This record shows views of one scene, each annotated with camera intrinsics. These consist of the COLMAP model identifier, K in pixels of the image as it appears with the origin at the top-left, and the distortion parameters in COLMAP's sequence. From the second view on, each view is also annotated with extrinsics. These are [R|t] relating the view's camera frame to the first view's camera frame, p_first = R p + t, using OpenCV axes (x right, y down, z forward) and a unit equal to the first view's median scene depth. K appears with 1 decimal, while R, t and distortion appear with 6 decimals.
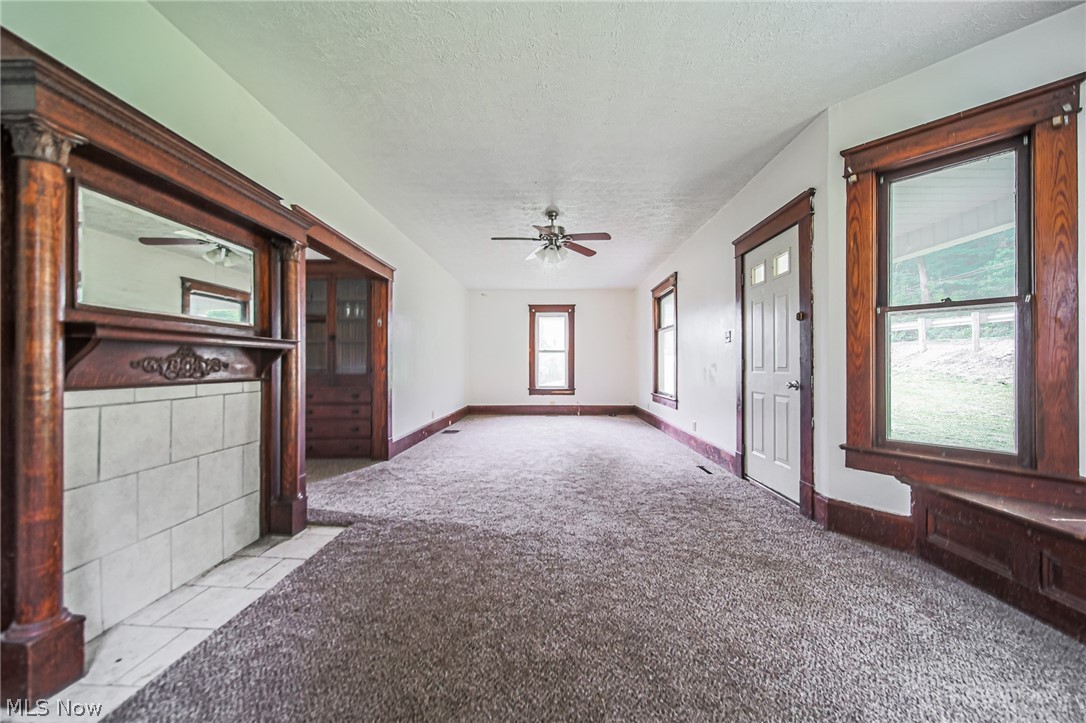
lens RADIAL K [[402.3, 0, 537.1], [0, 402.3, 362.4], [0, 0, 1]] dist [-0.003034, -0.000108]
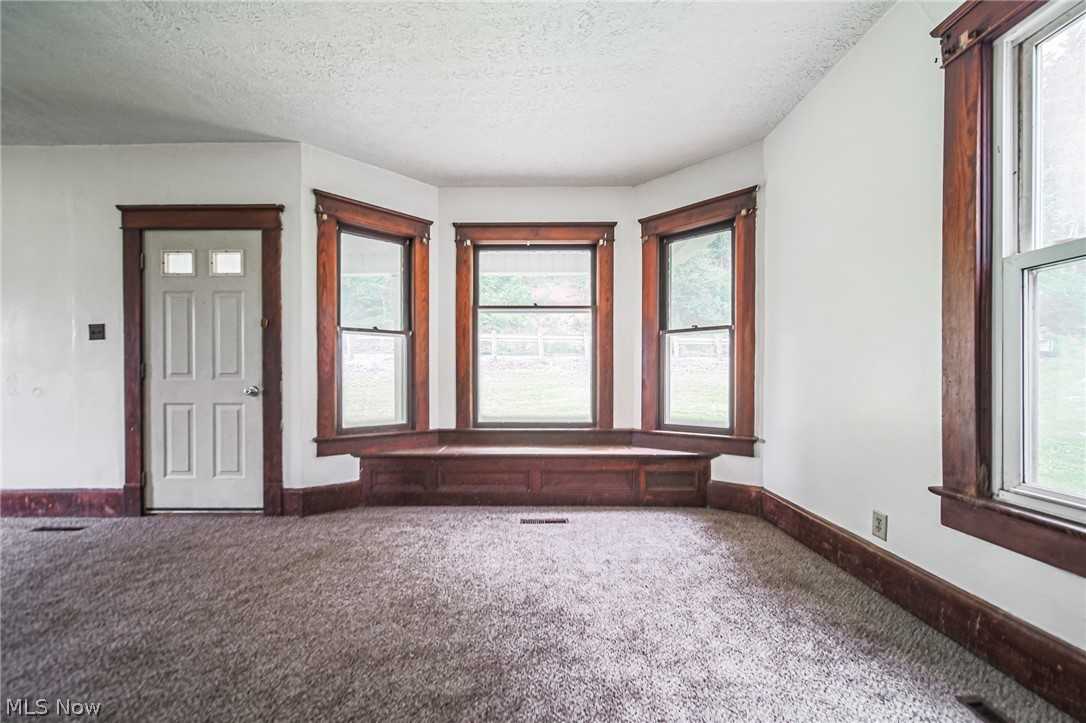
lens RADIAL K [[402.3, 0, 545.2], [0, 402.3, 371.7], [0, 0, 1]] dist [-0.003034, -0.000108]
pose [[-0.027650, 0.002102, 0.999615, -0.466419], [-0.006048, 0.999979, -0.002270, 0.007255], [-0.999599, -0.006109, -0.027637, 0.381894]]
